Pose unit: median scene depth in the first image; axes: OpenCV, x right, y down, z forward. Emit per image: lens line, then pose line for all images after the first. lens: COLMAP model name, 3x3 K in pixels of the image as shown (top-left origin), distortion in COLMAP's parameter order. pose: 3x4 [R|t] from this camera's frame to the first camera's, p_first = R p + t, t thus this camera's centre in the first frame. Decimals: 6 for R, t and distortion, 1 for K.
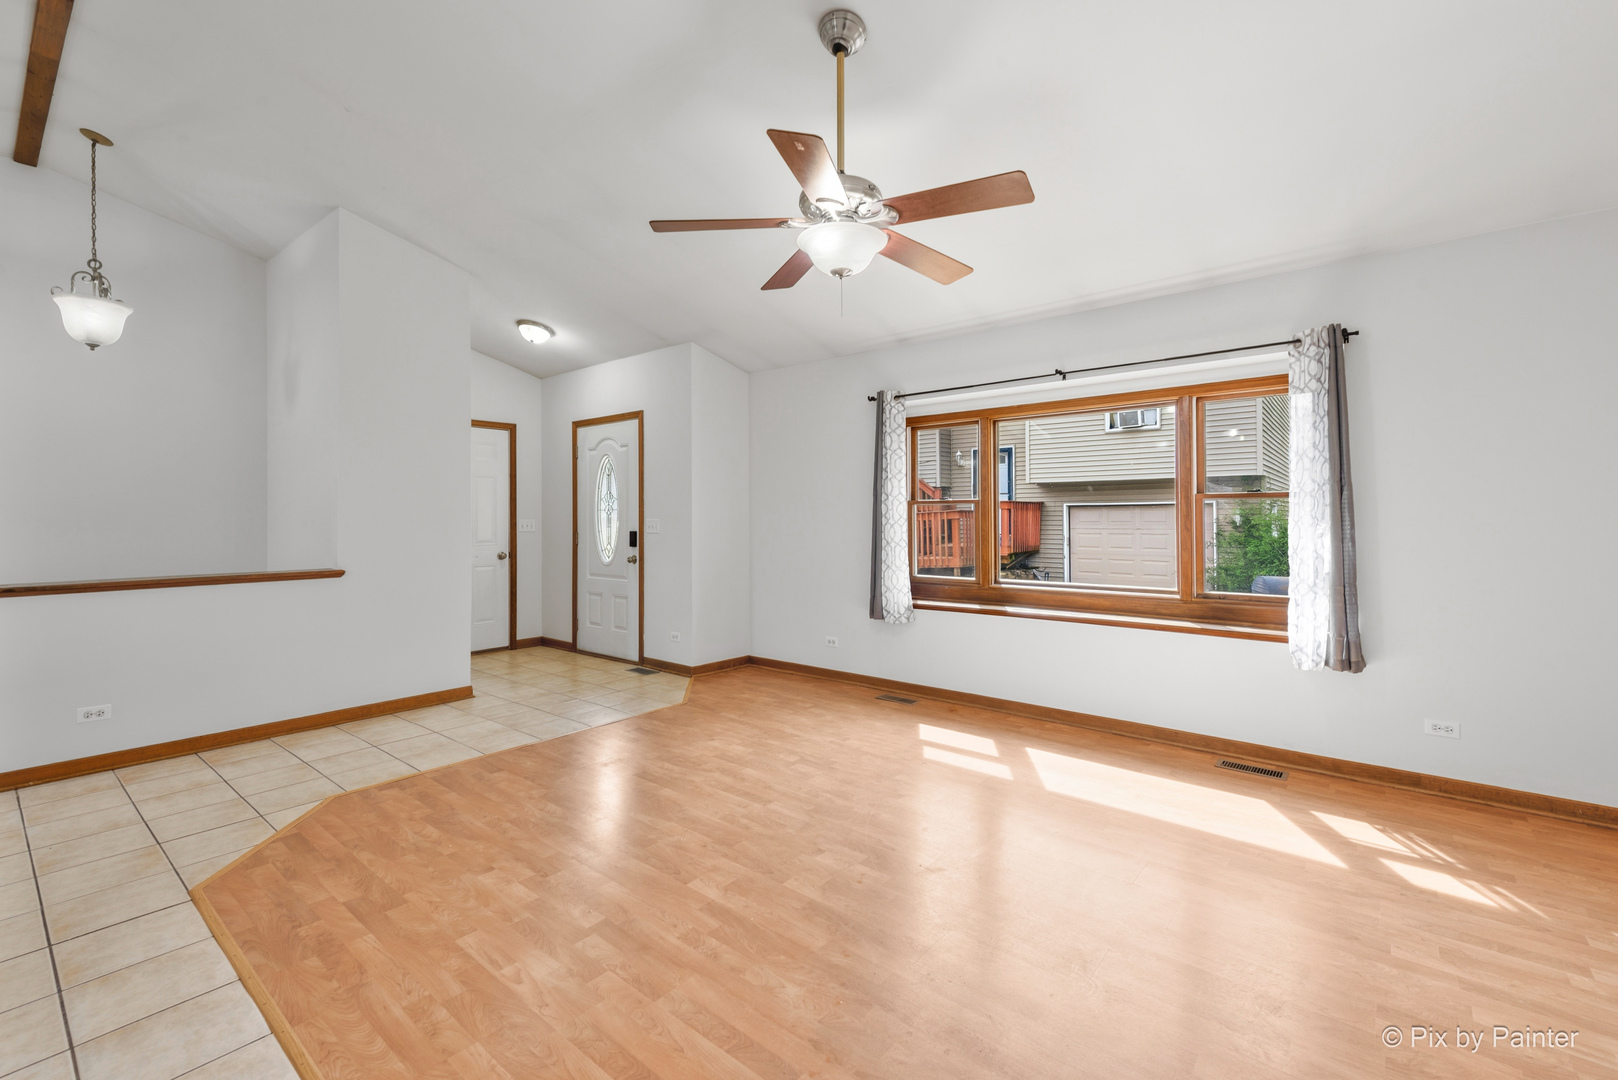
lens RADIAL K [[696.5, 0, 818.4], [0, 696.5, 514.1], [0, 0, 1]] dist [0.010157, -0.000791]
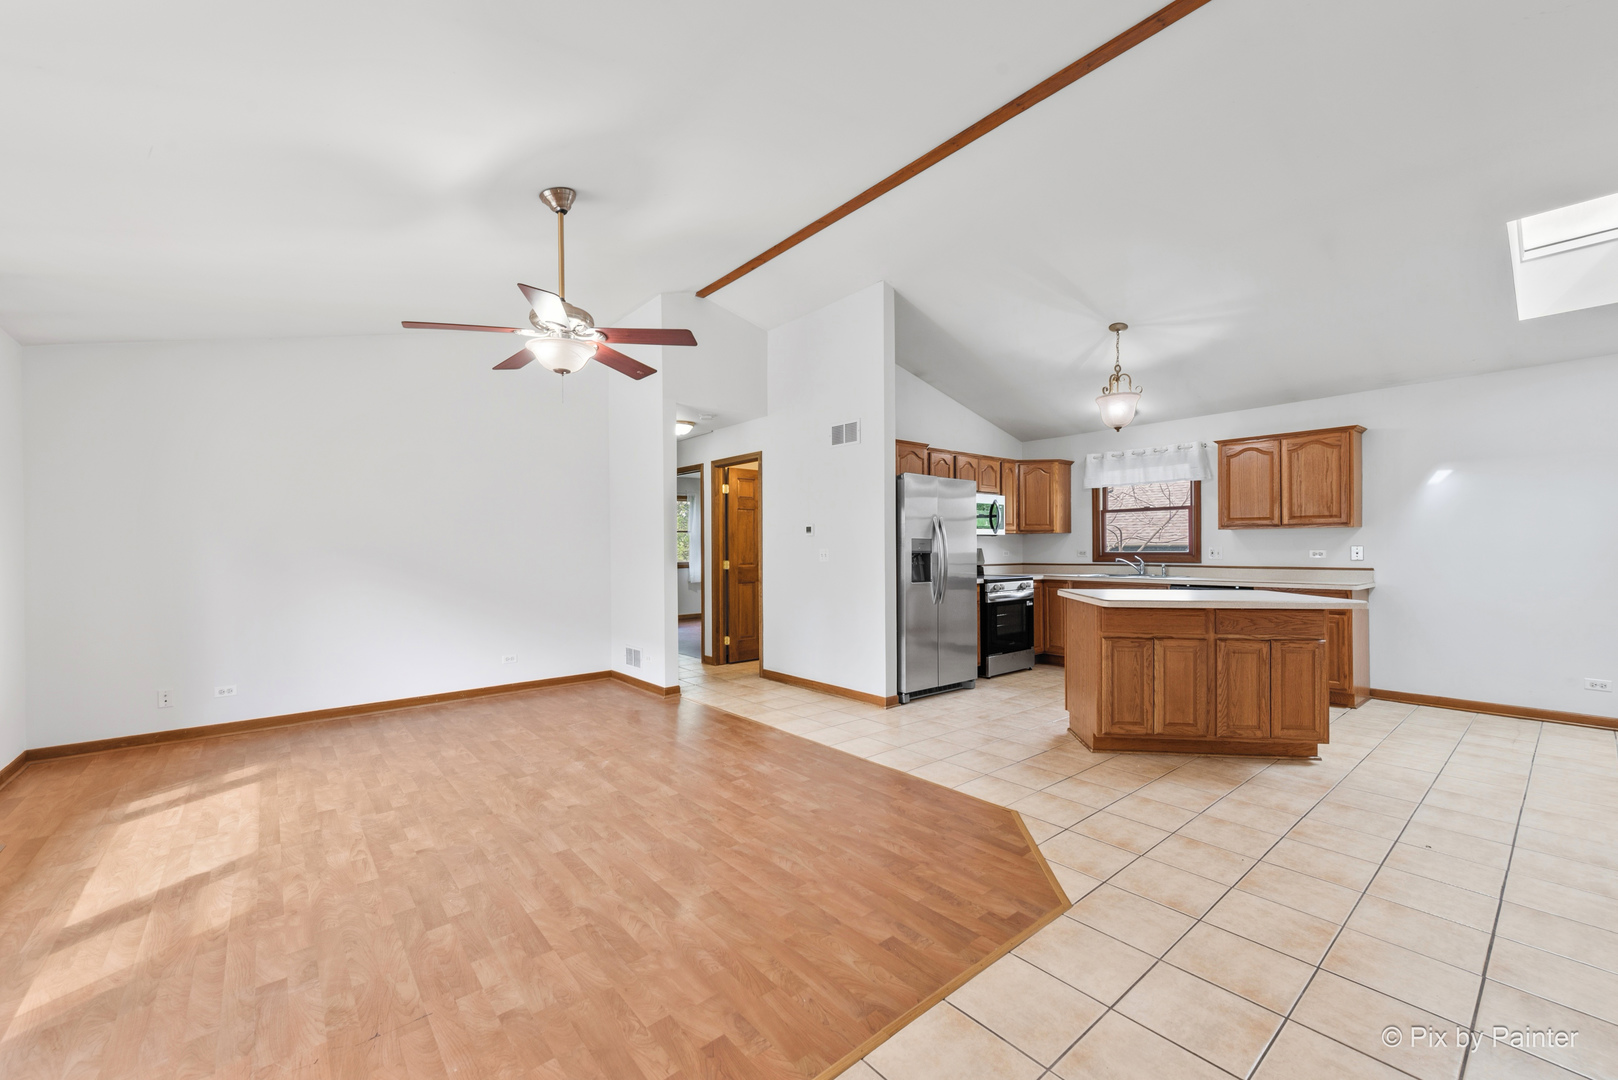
lens RADIAL K [[637.2, 0, 811.4], [0, 637.2, 545.0], [0, 0, 1]] dist [0.017232, -0.006675]
pose [[-0.983027, 0.011682, 0.183091, -0.582971], [0.010743, 0.999924, -0.006118, 0.009828], [-0.183149, -0.004048, -0.983077, 1.846402]]
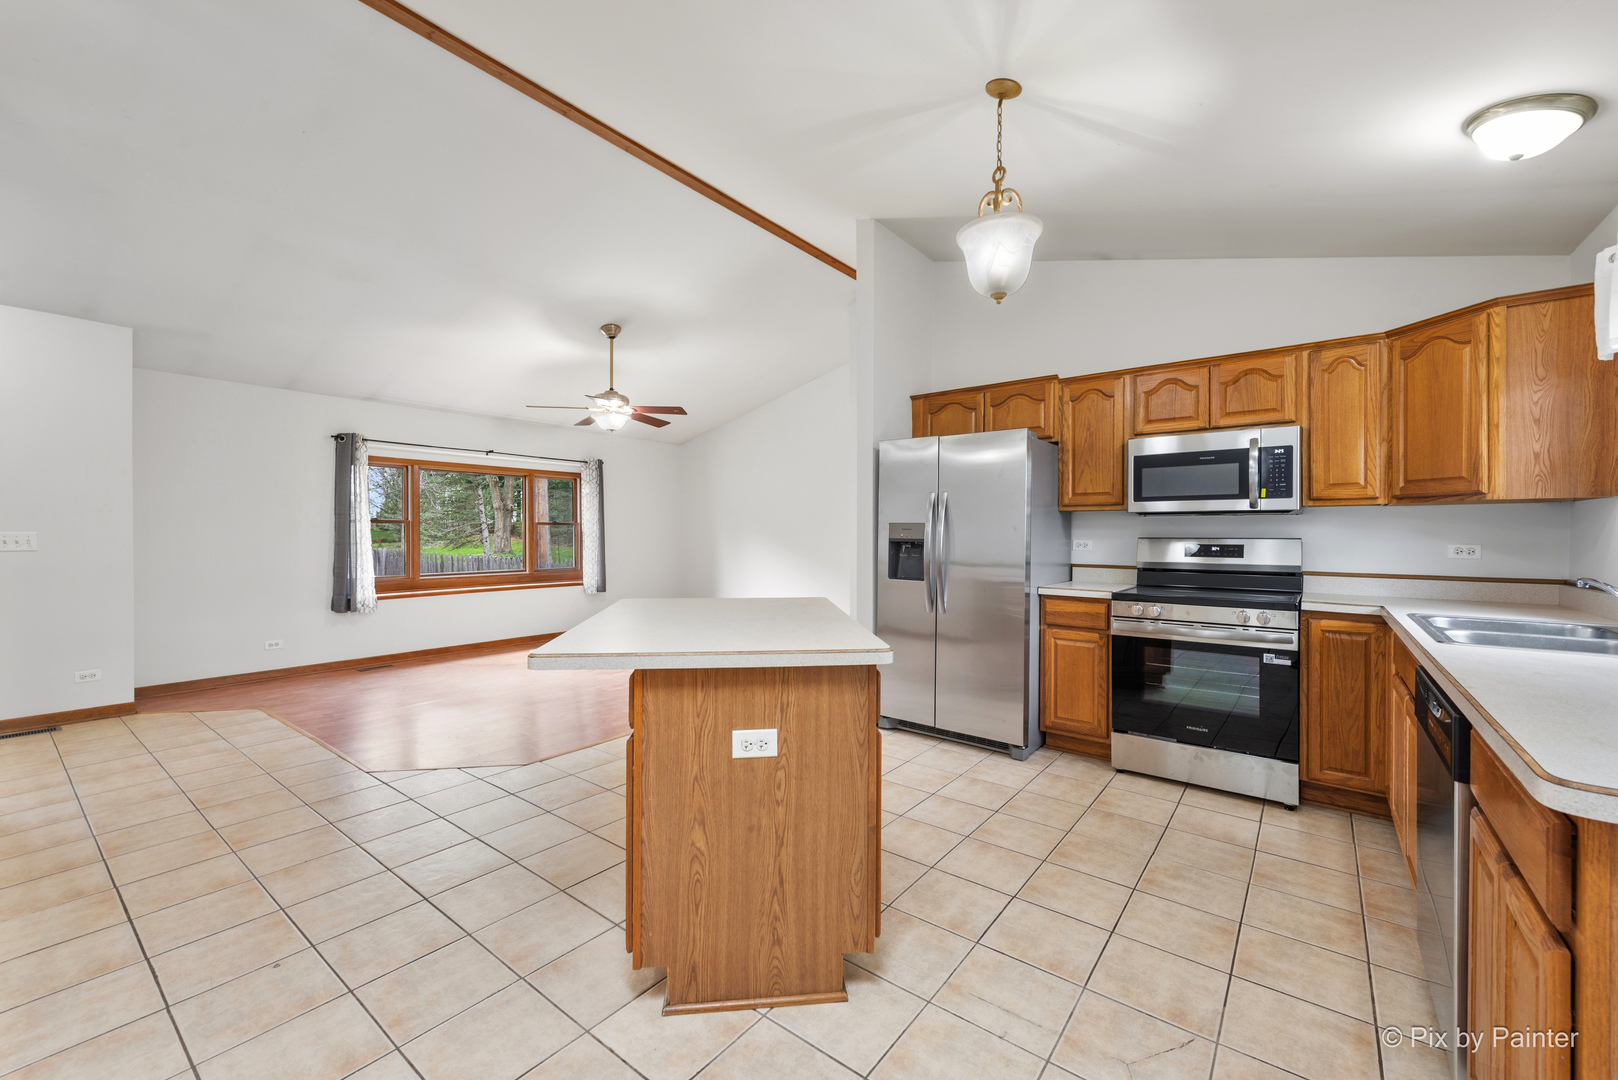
lens RADIAL K [[657.2, 0, 813.9], [0, 657.2, 537.8], [0, 0, 1]] dist [0.009084, -0.000157]
pose [[-0.030300, -0.001606, 0.999540, -1.914354], [-0.003799, 0.999992, 0.001491, 0.015548], [-0.999534, -0.003752, -0.030306, 0.320842]]
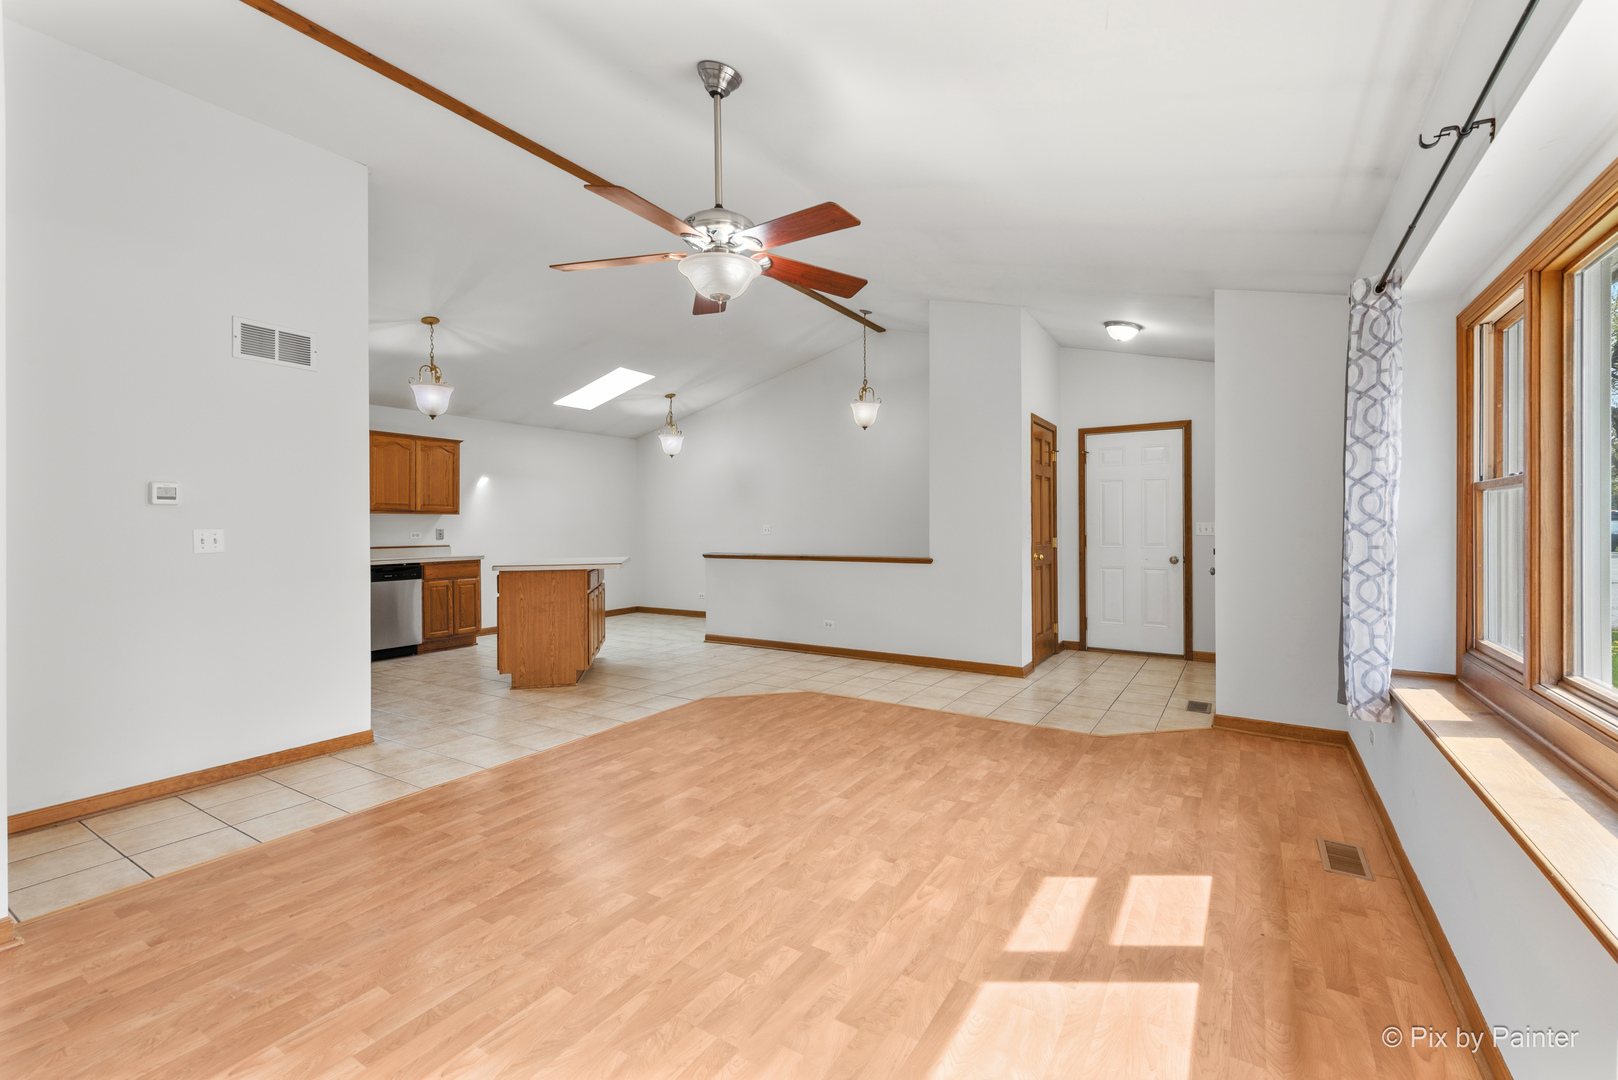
lens RADIAL K [[688.9, 0, 811.8], [0, 688.9, 533.2], [0, 0, 1]] dist [0.010904, -0.000558]
pose [[0.117998, 0.014676, -0.992905, 0.960426], [0.008593, 0.999838, 0.015799, 0.006618], [0.992977, -0.010396, 0.117853, 0.864394]]
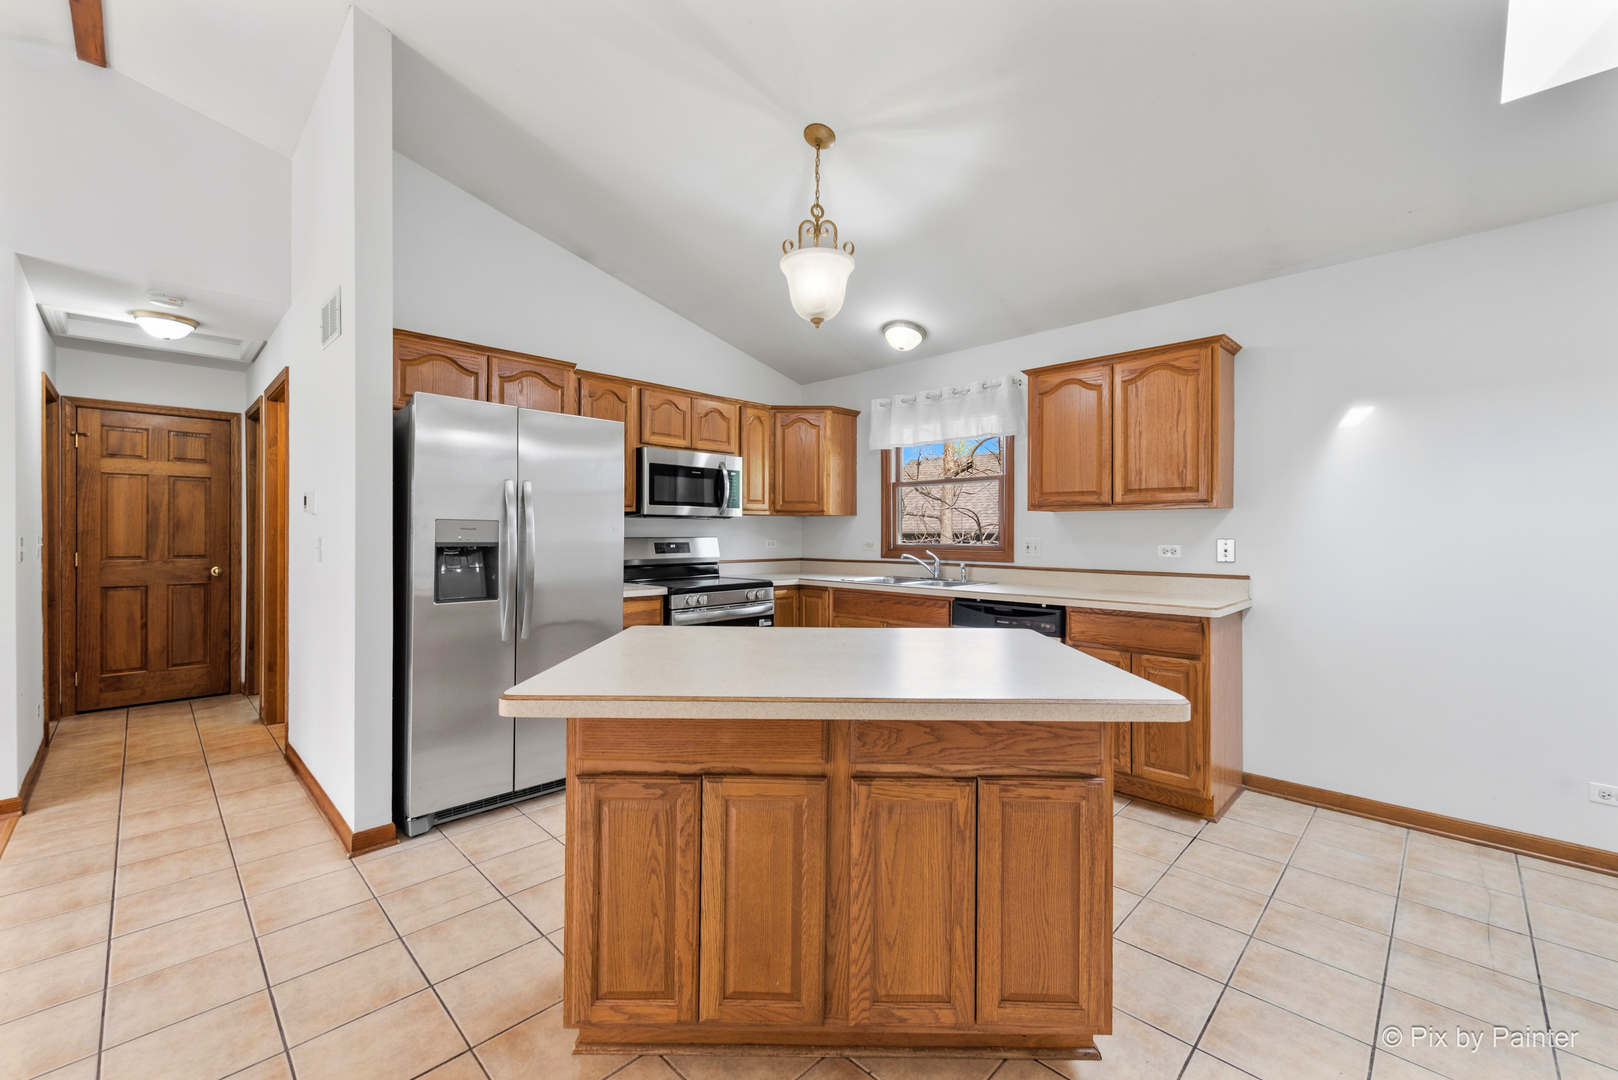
lens RADIAL K [[648.4, 0, 811.9], [0, 648.4, 529.9], [0, 0, 1]] dist [0.012144, 0.000030]
pose [[-0.996341, 0.002445, 0.085435, -1.136721], [0.001981, 0.999983, -0.005507, 0.006791], [-0.085447, -0.005318, -0.996329, 0.983384]]
